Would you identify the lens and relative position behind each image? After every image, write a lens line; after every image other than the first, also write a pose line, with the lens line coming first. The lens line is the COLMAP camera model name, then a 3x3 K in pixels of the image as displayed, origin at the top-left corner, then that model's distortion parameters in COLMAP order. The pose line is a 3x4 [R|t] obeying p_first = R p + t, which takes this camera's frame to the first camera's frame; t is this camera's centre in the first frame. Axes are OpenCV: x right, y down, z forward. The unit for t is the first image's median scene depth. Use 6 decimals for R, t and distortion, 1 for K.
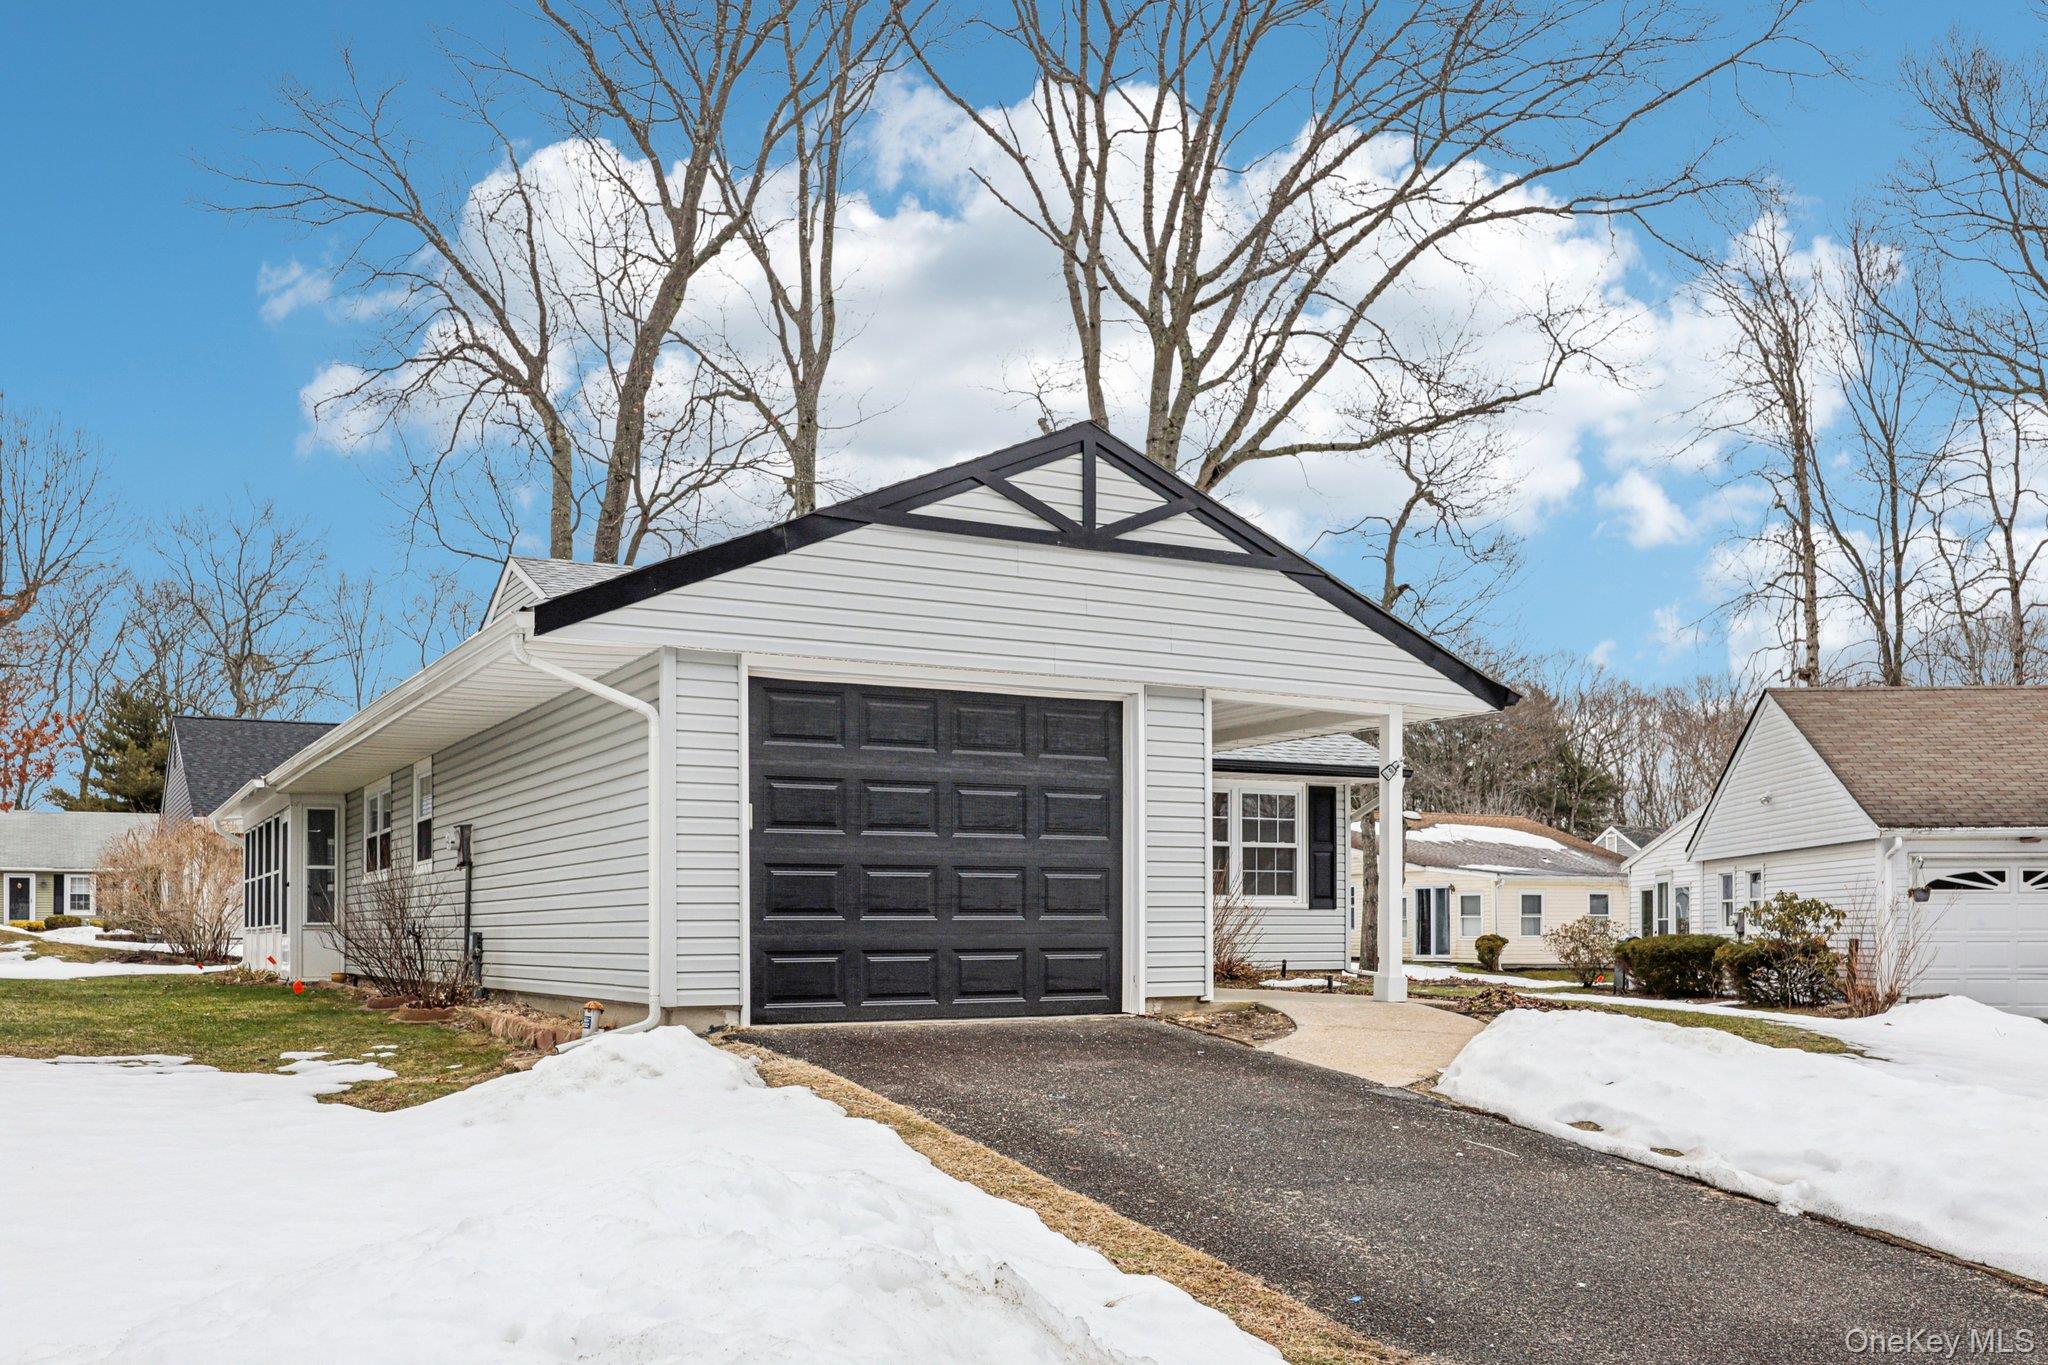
lens RADIAL K [[1788.3, 0, 1024.0], [0, 1788.3, 682.5], [0, 0, 1]] dist [-0.000733, 0.001420]
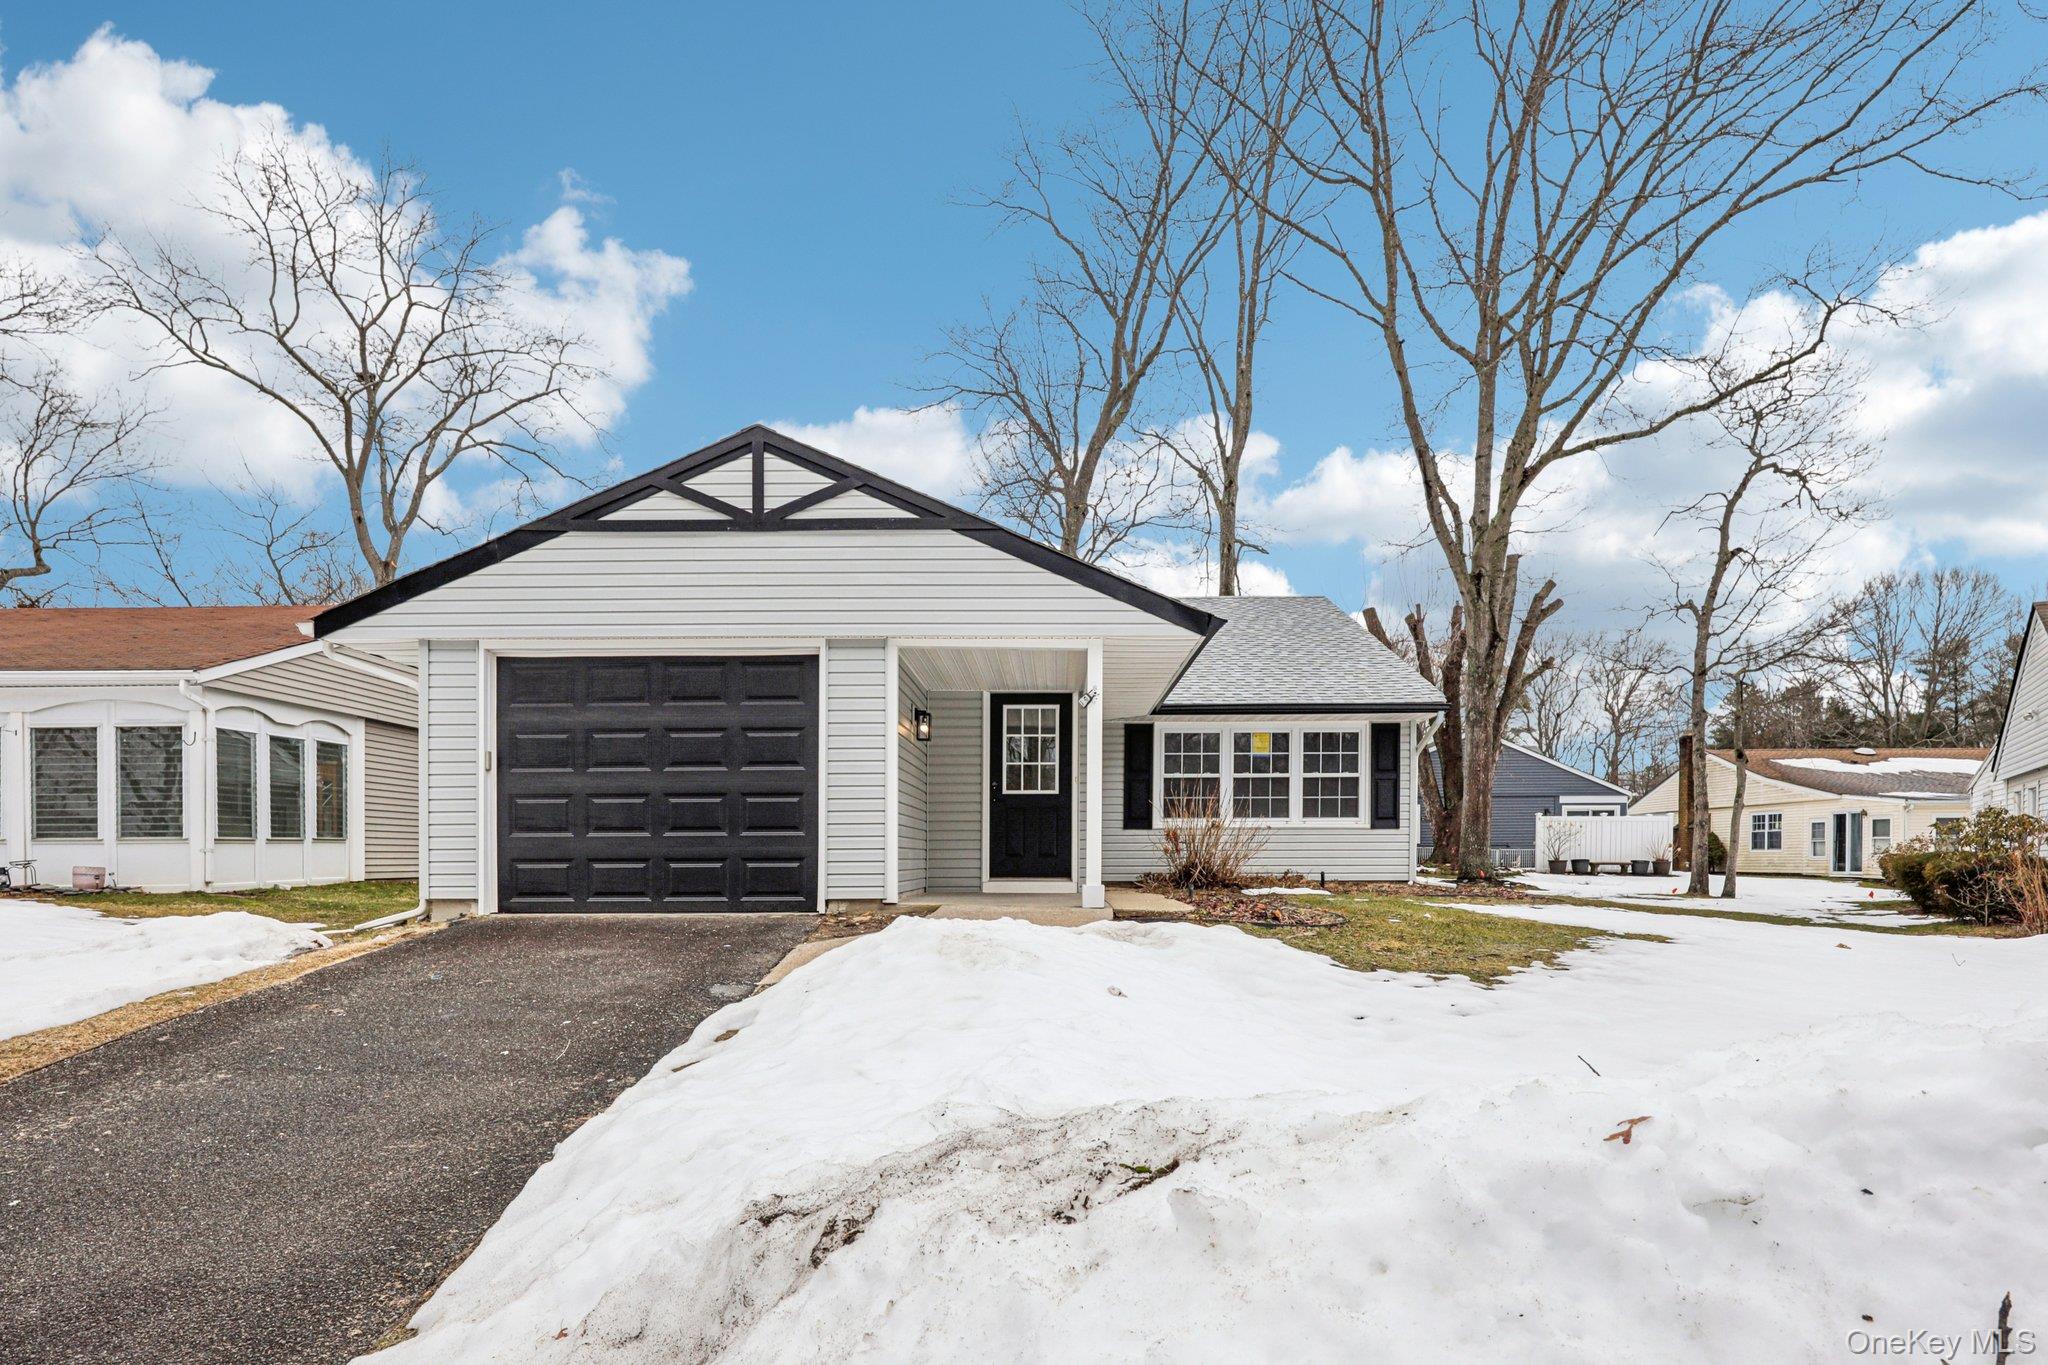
lens RADIAL K [[1170.4, 0, 1024.4], [0, 1170.4, 743.2], [0, 0, 1]] dist [0.000270, -0.000128]
pose [[0.870603, -0.046198, -0.489812, 0.515163], [0.067918, 0.997335, 0.026654, 0.053852], [0.487275, -0.056472, 0.871421, 0.347732]]
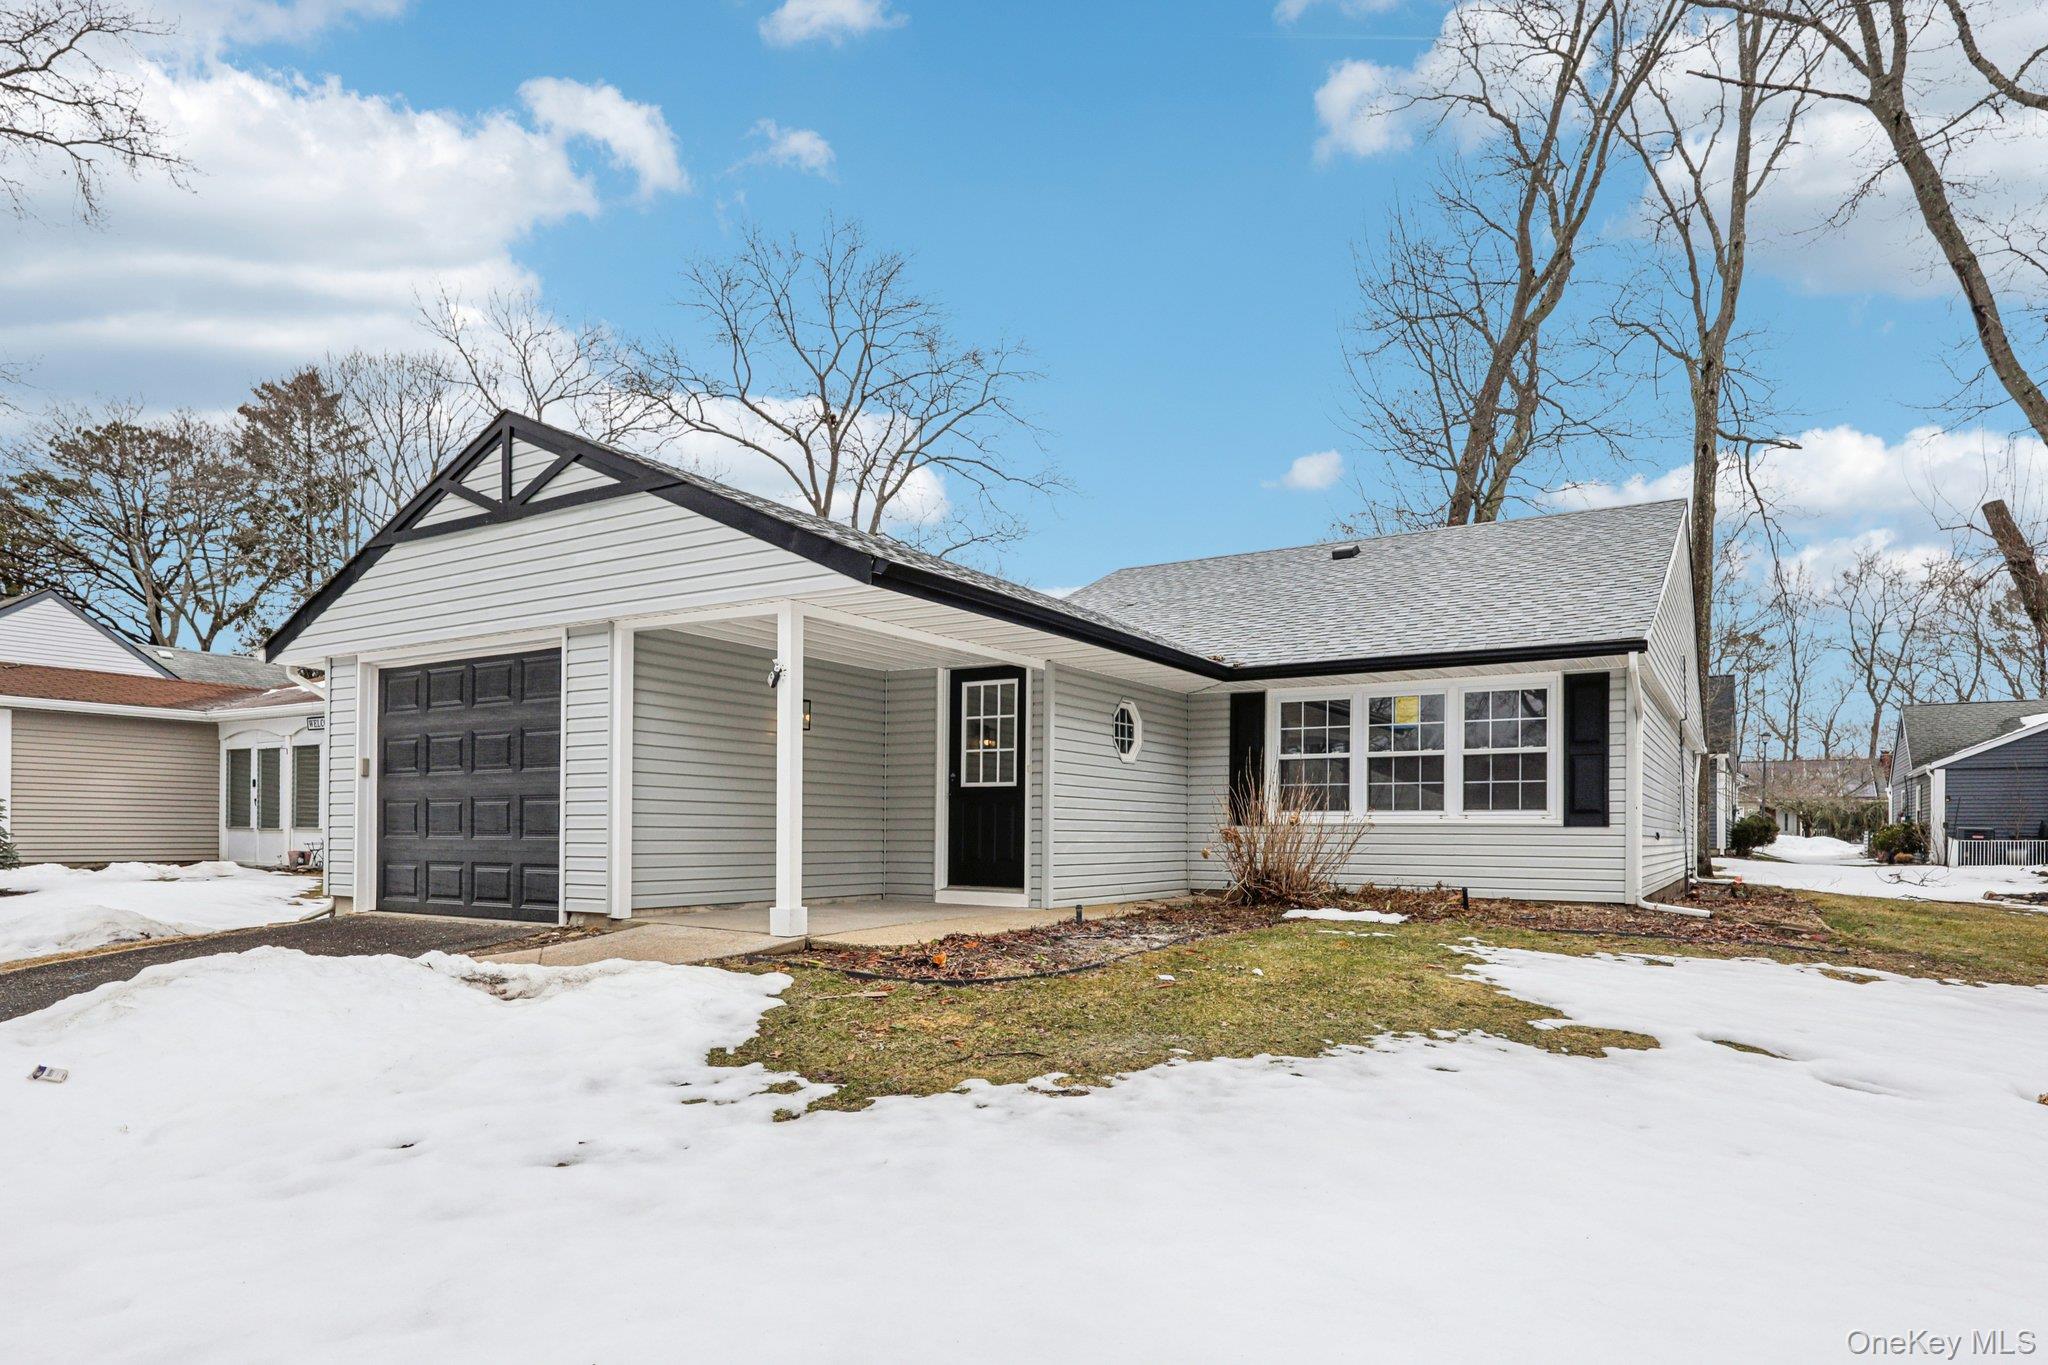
lens RADIAL K [[1172.4, 0, 1020.5], [0, 1172.4, 702.1], [0, 0, 1]] dist [0.005553, 0.000382]
pose [[0.502485, -0.088843, -0.860009, 0.756552], [0.111528, 0.993056, -0.037424, 0.096063], [0.857362, -0.077110, 0.508904, 0.794917]]
